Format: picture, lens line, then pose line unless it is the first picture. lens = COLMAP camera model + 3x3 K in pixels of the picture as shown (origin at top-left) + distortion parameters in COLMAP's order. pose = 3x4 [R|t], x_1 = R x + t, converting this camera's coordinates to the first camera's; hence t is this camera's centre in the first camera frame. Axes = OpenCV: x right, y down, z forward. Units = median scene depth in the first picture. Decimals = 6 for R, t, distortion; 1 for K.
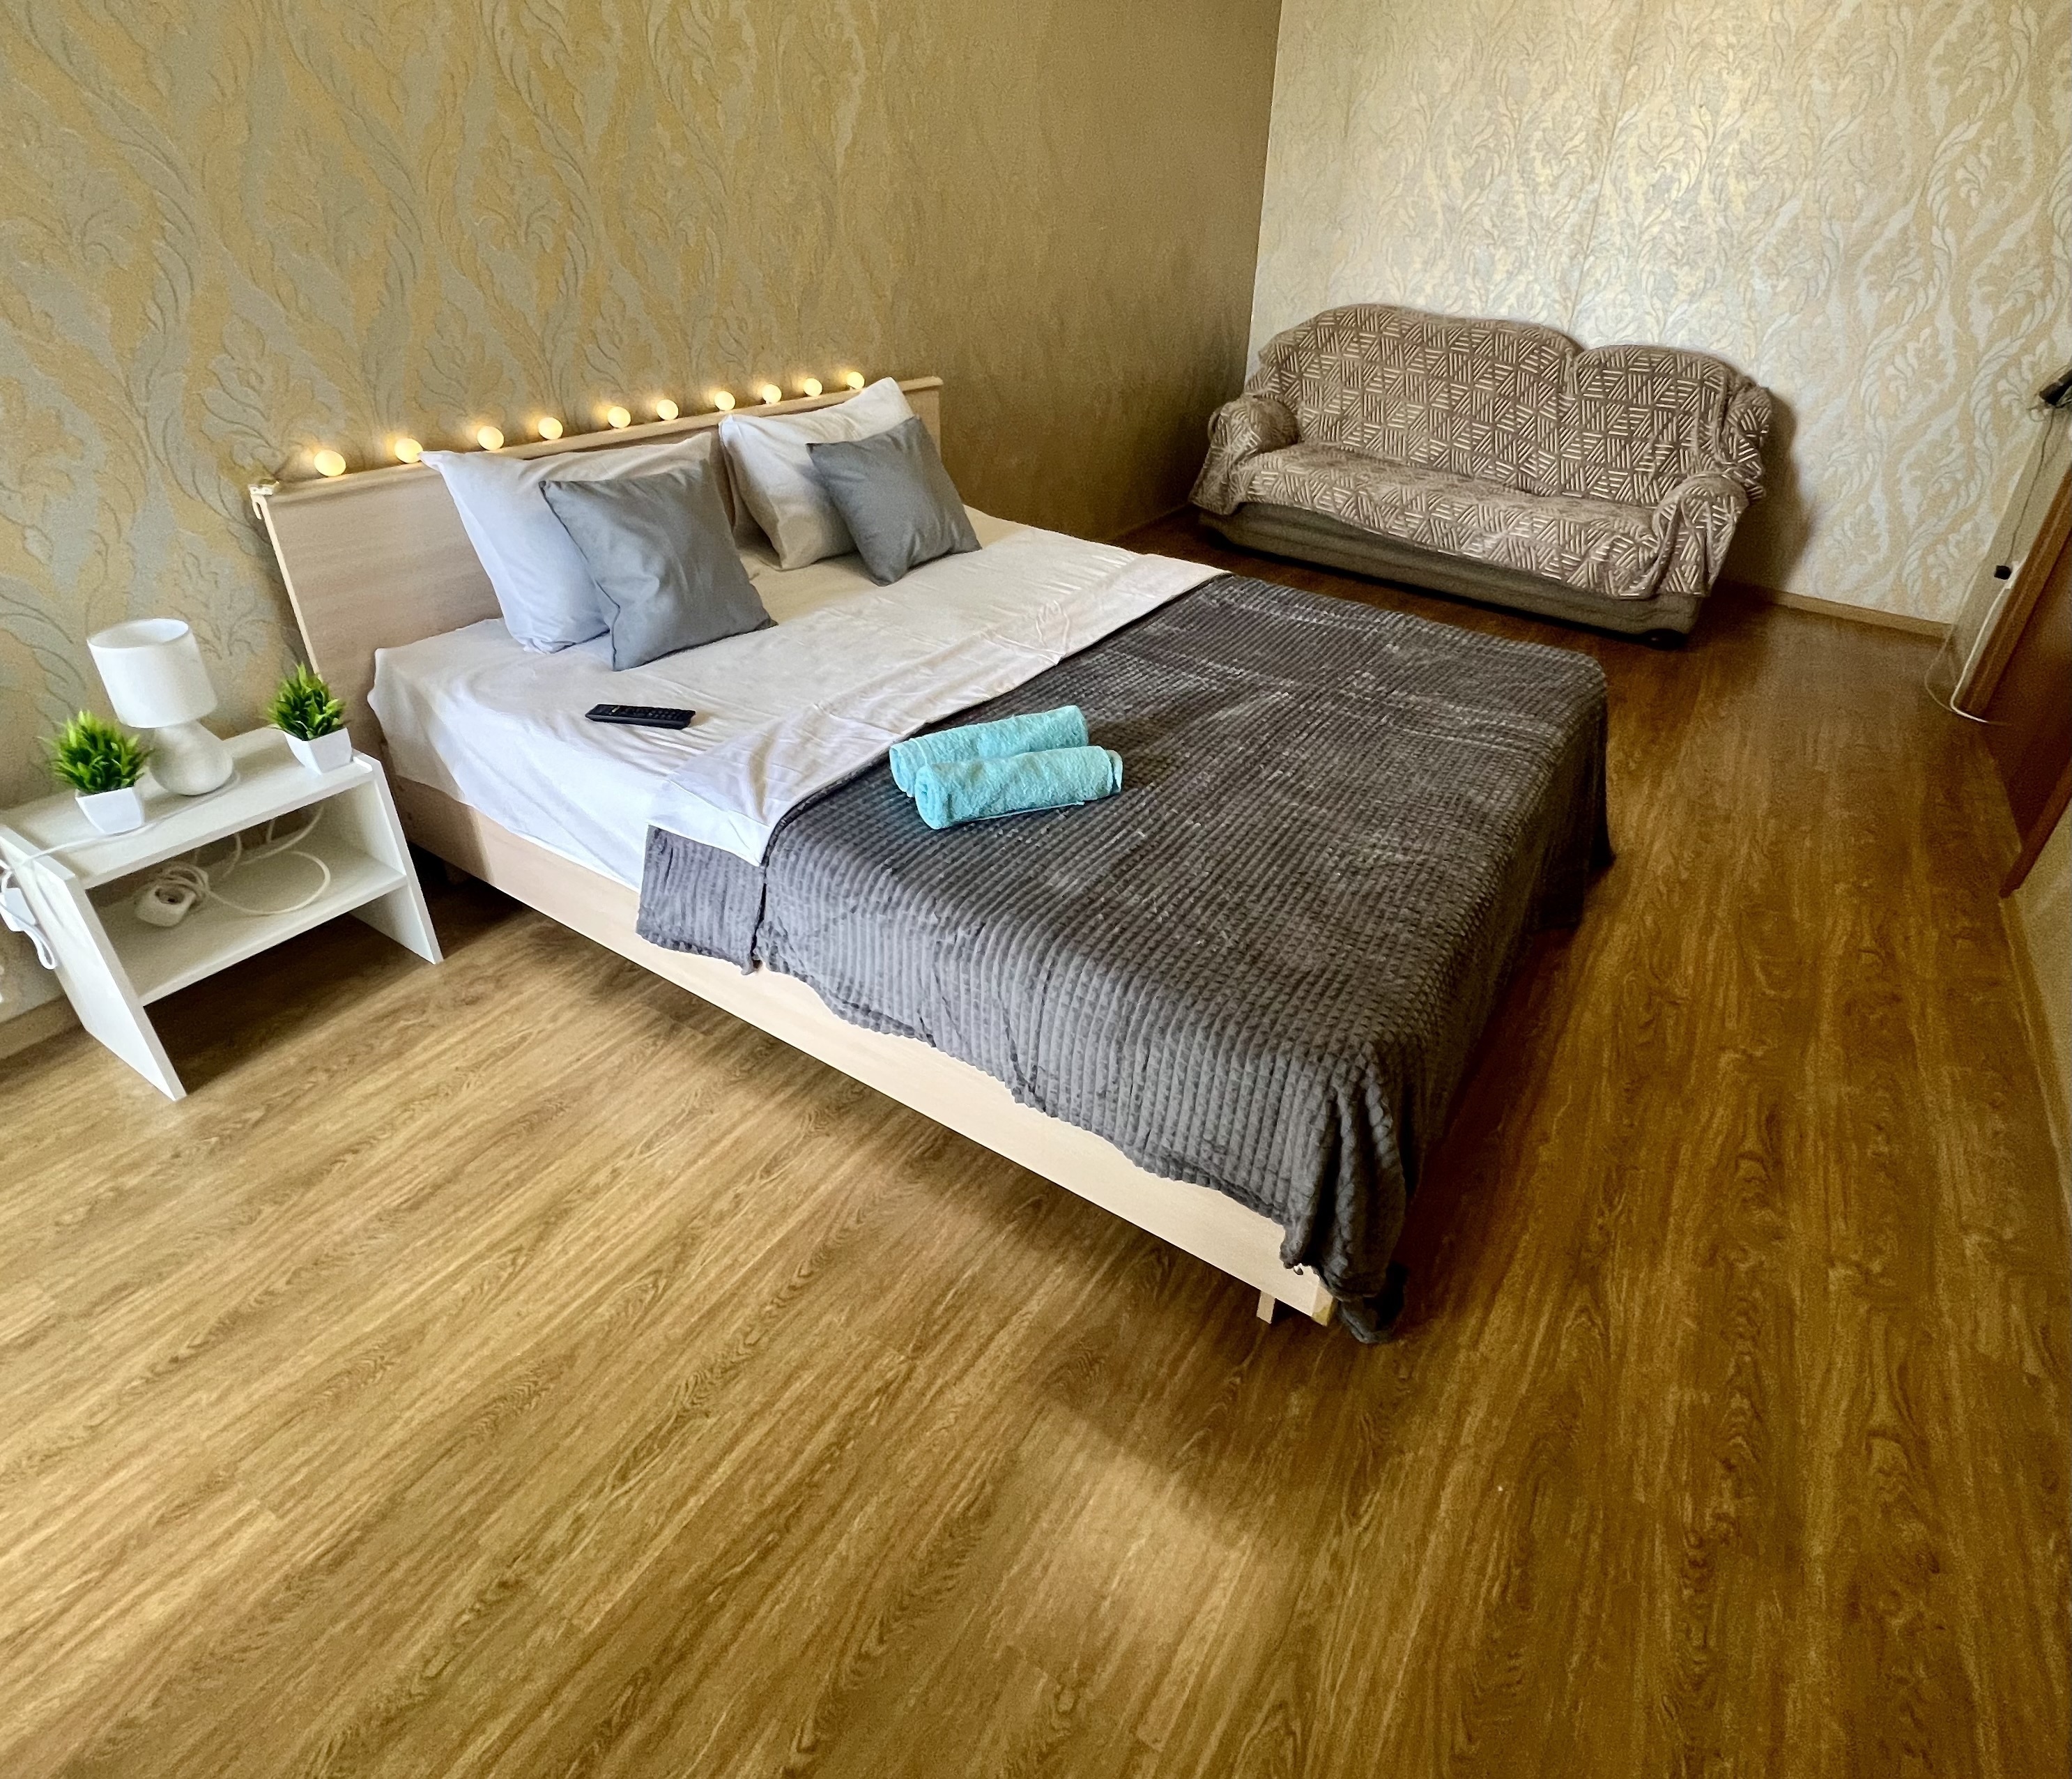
lens RADIAL K [[1123.0, 0, 1165.8], [0, 1123.0, 772.7], [0, 0, 1]] dist [-0.004302, 0.000440]
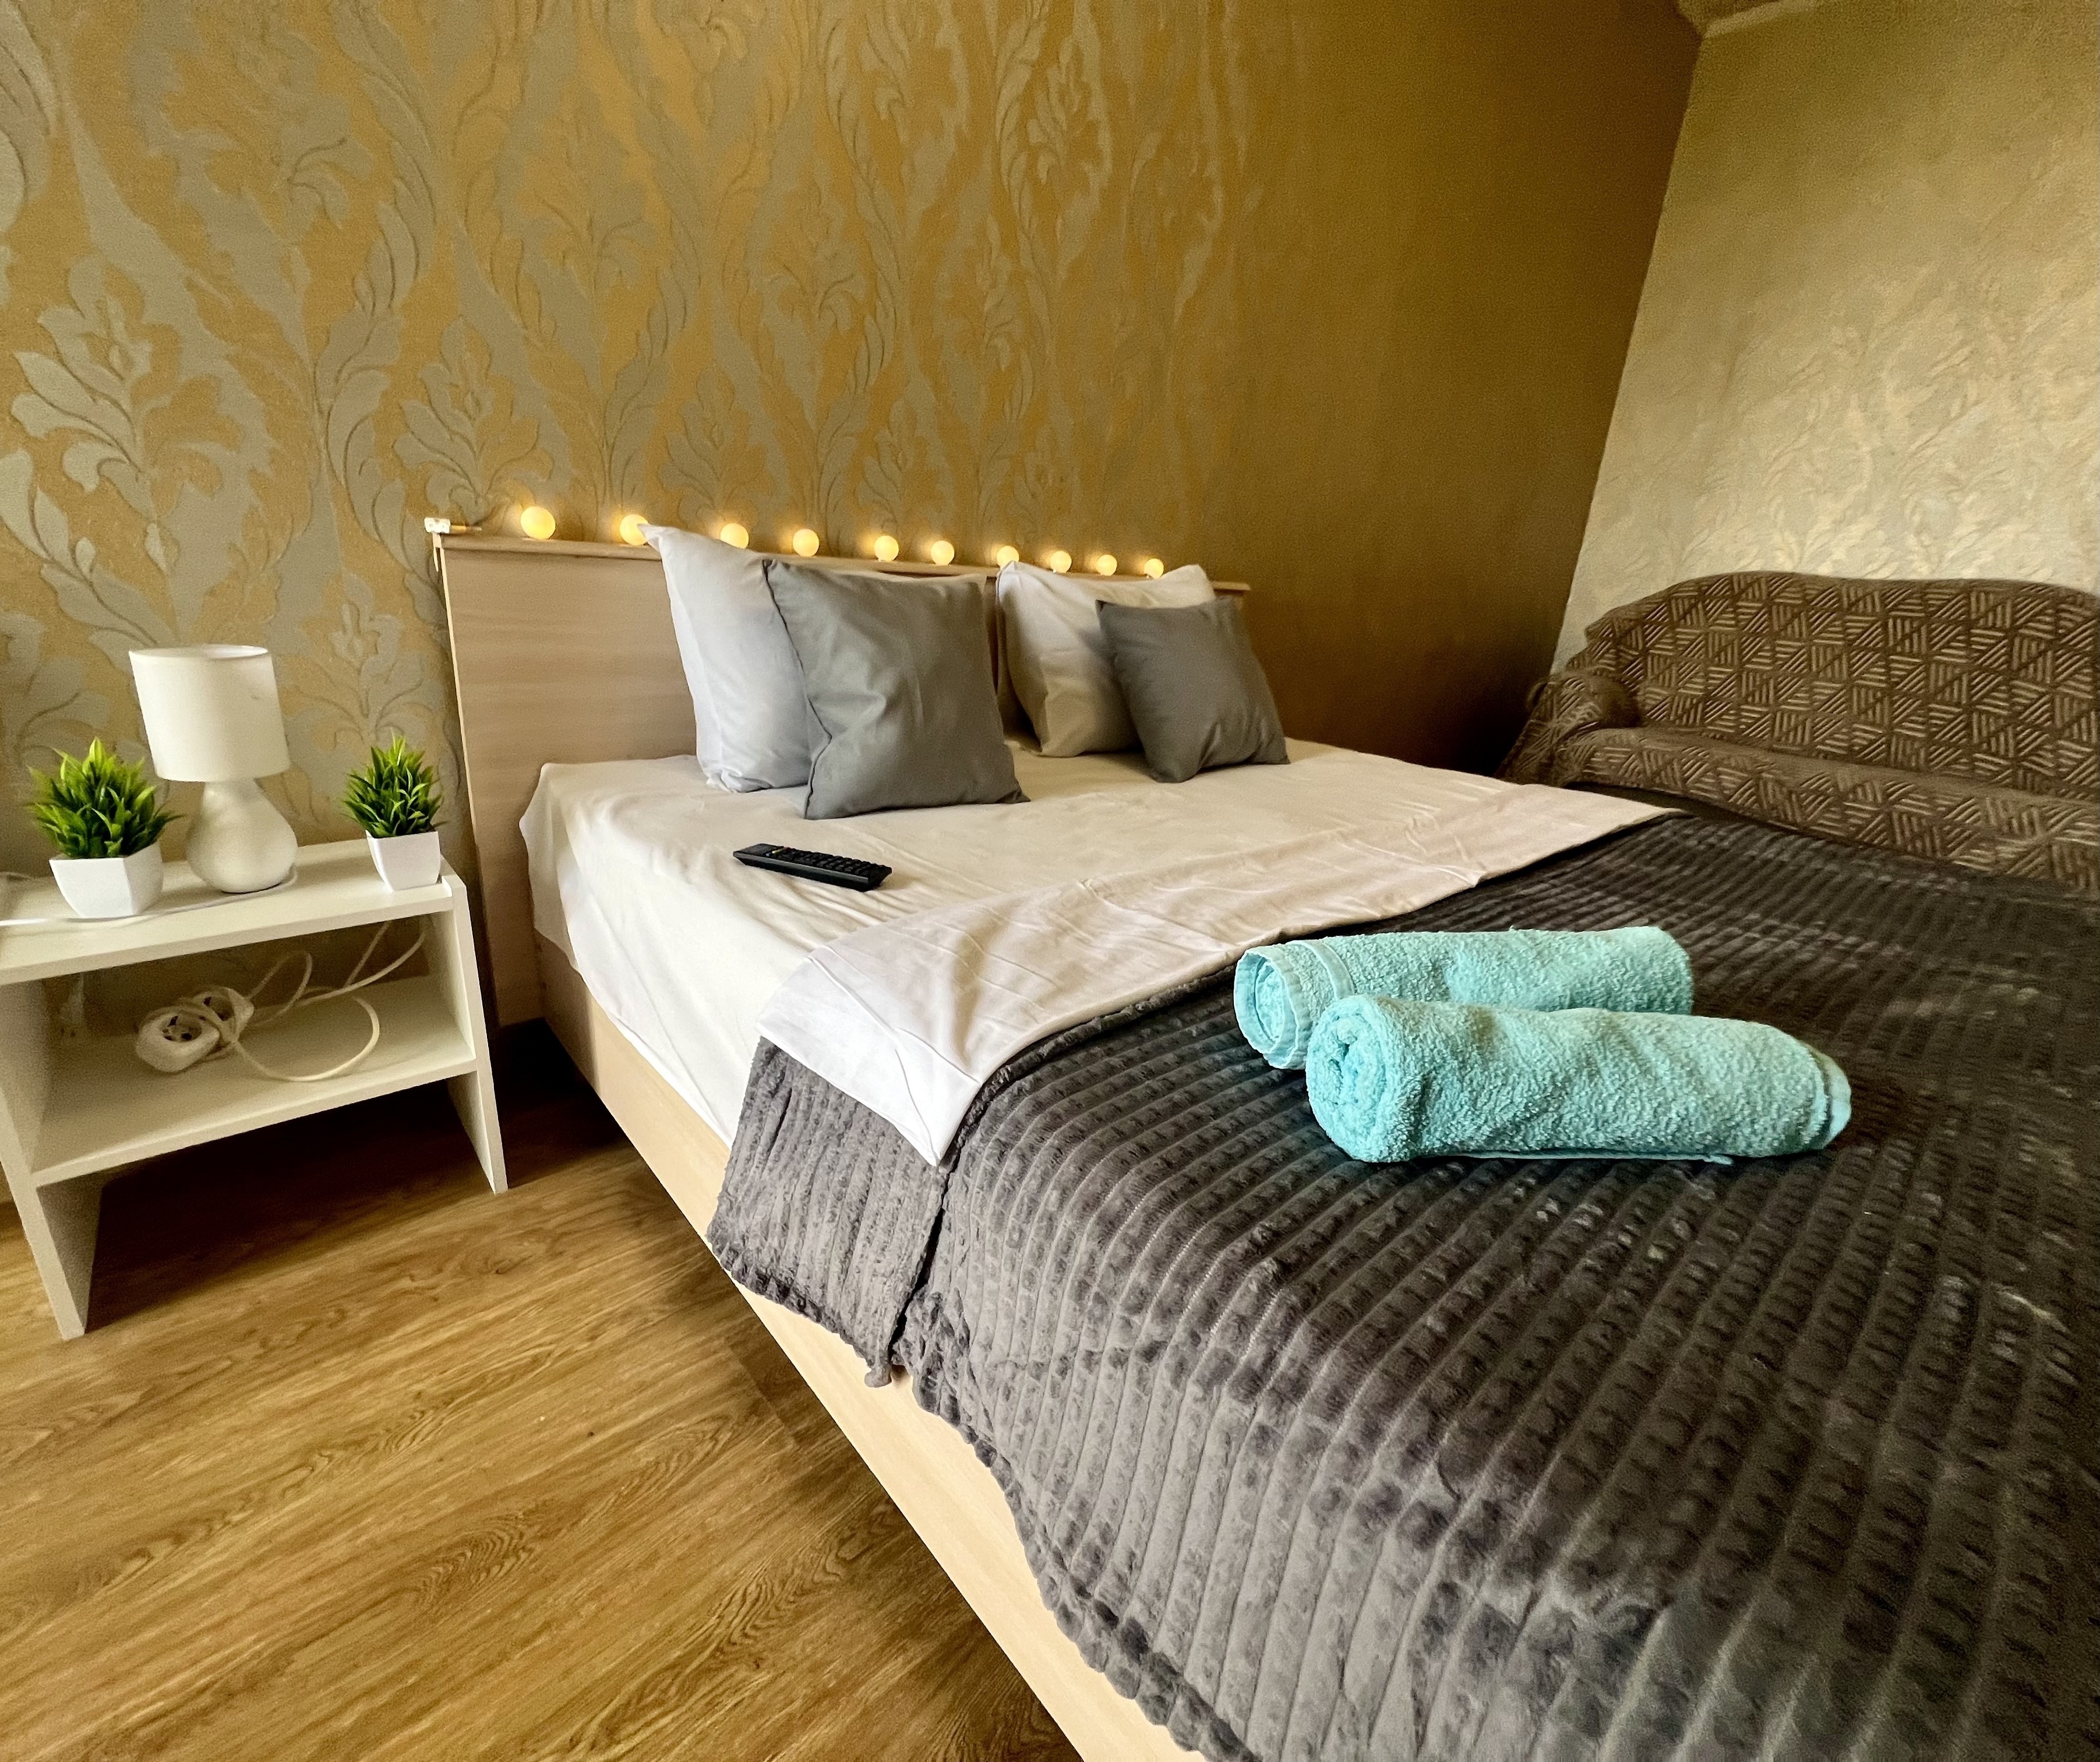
lens RADIAL K [[930.8, 0, 982.5], [0, 930.8, 876.8], [0, 0, 1]] dist [-0.004014, 0.001451]
pose [[0.931271, 0.100012, -0.350331, -0.209685], [-0.167654, 0.971362, -0.168366, 0.028701], [0.323460, 0.215528, 0.921369, 0.590871]]
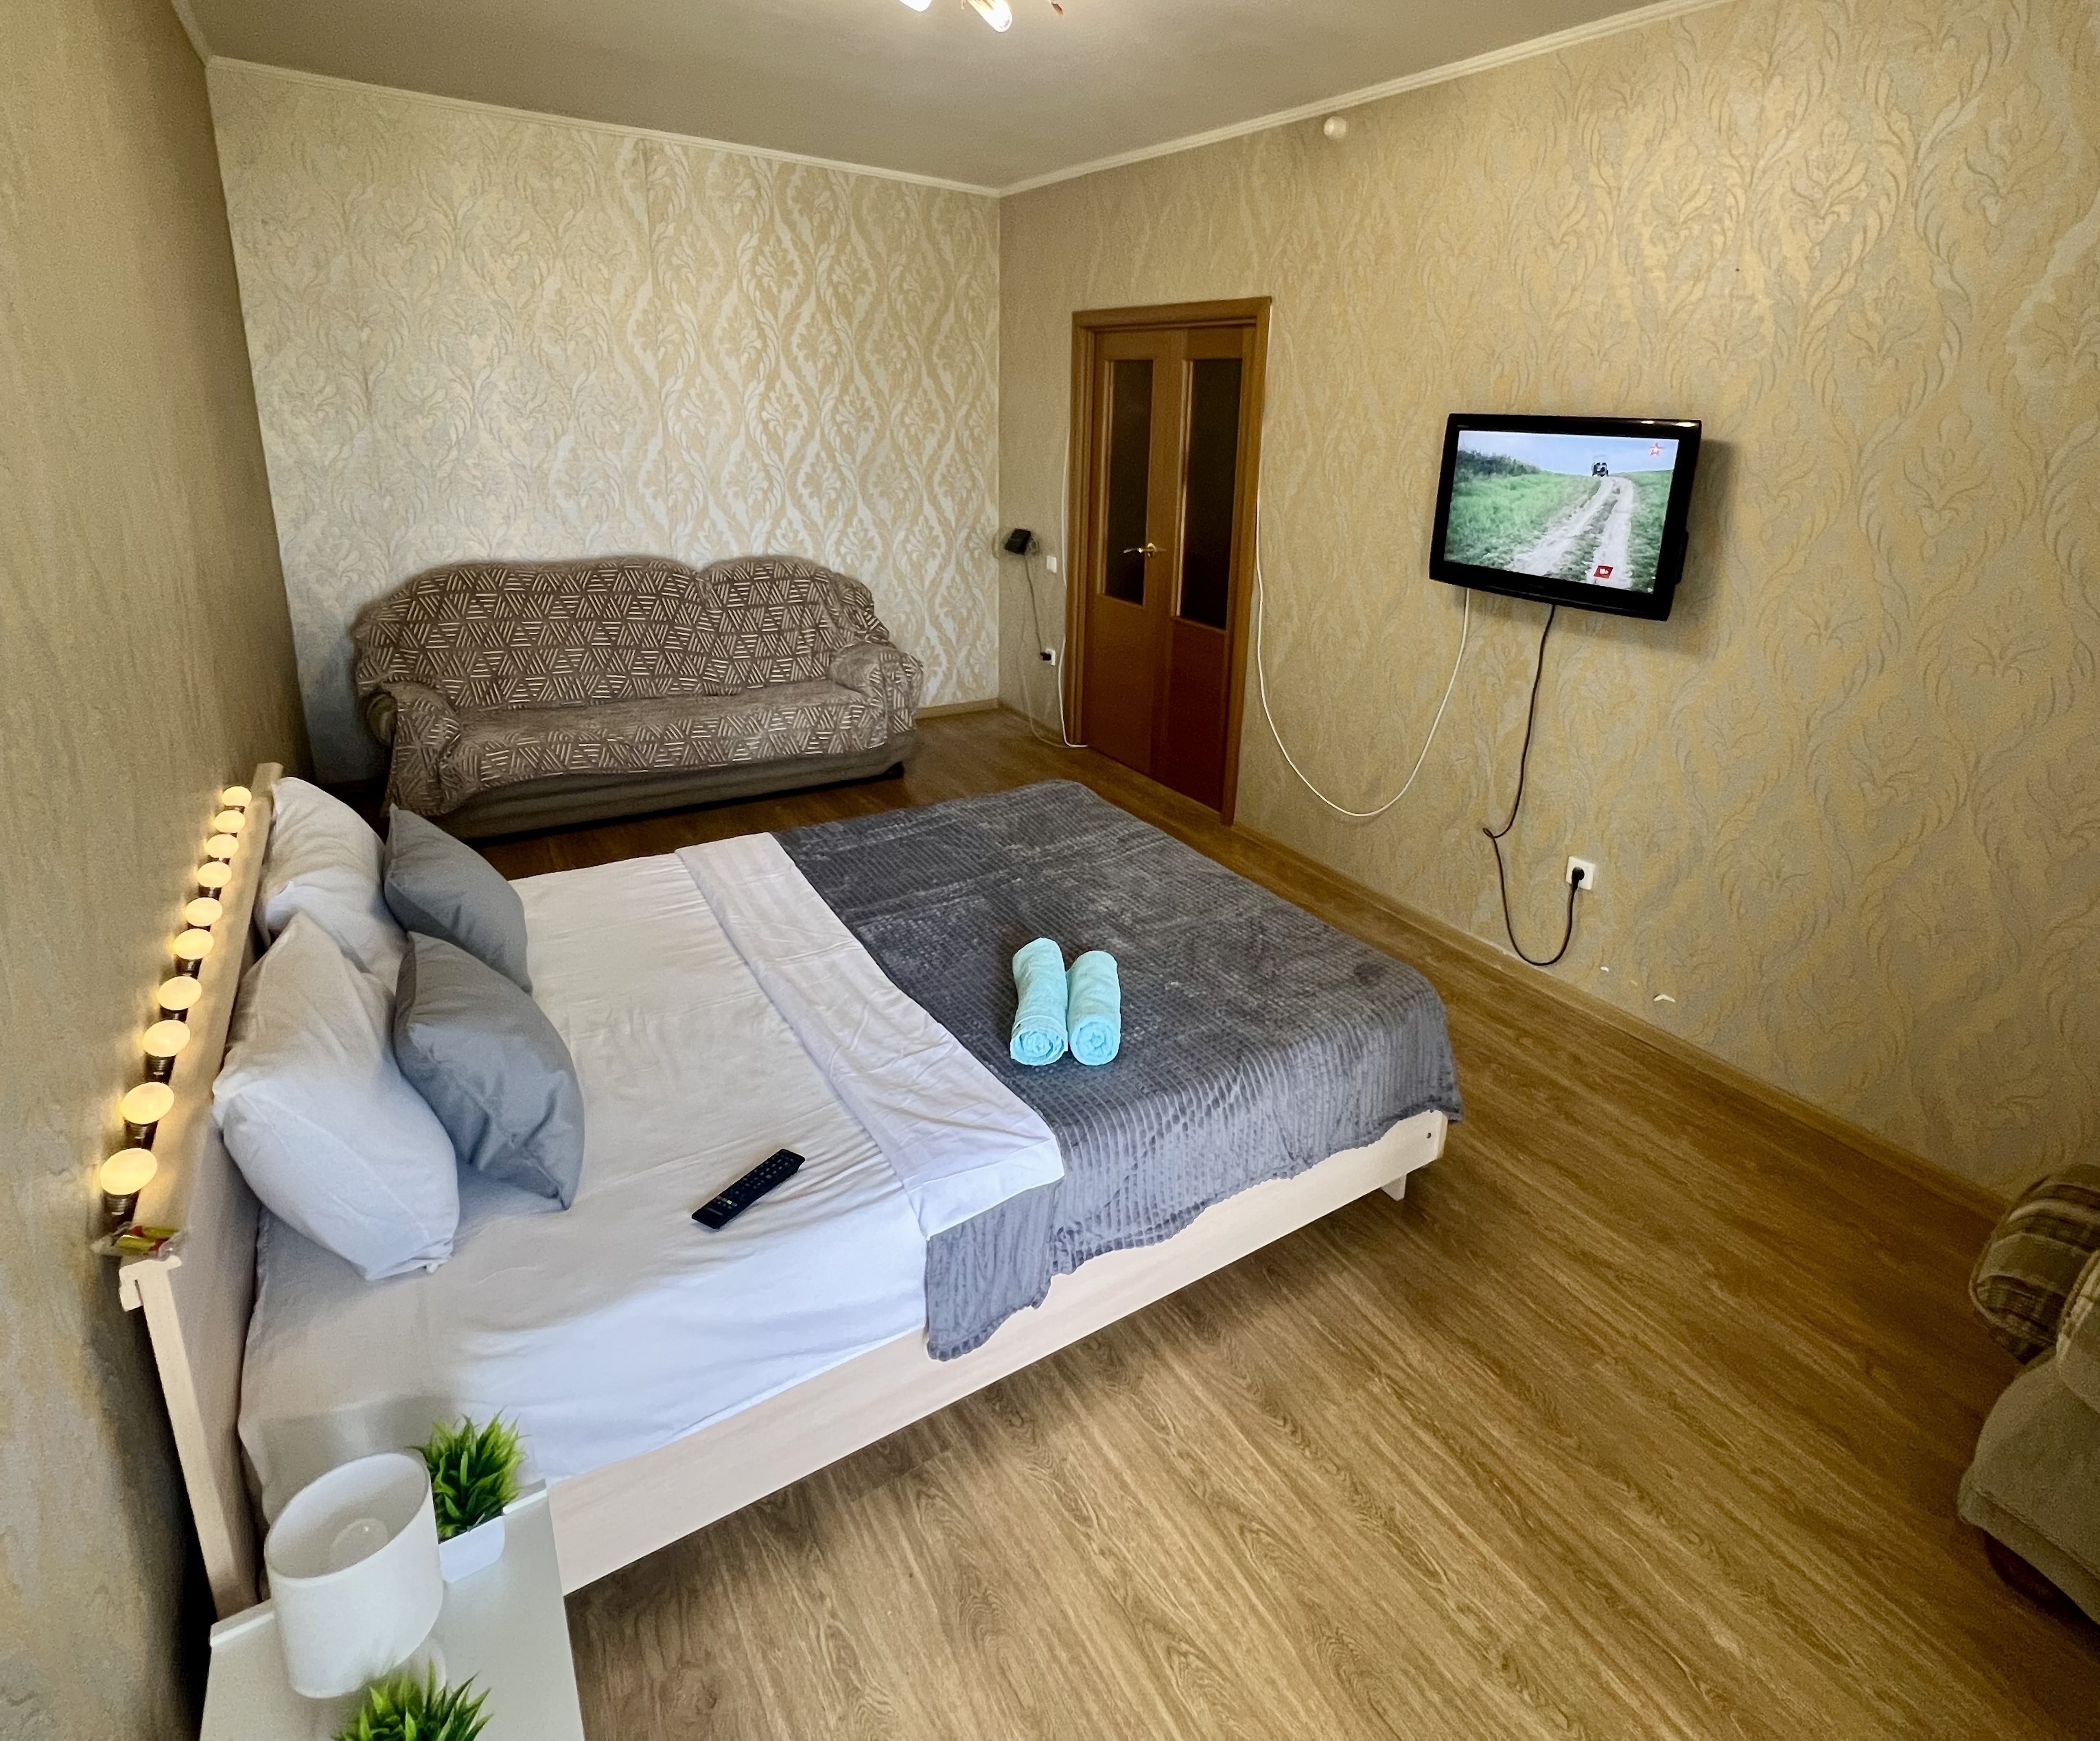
lens RADIAL K [[1113.0, 0, 1158.5], [0, 1113.0, 691.9], [0, 0, 1]] dist [-0.000667, 0.000077]
pose [[0.437263, -0.269942, 0.857865, -1.020353], [0.421117, 0.904308, 0.069909, -0.343107], [-0.794646, 0.330693, 0.509098, 0.205408]]
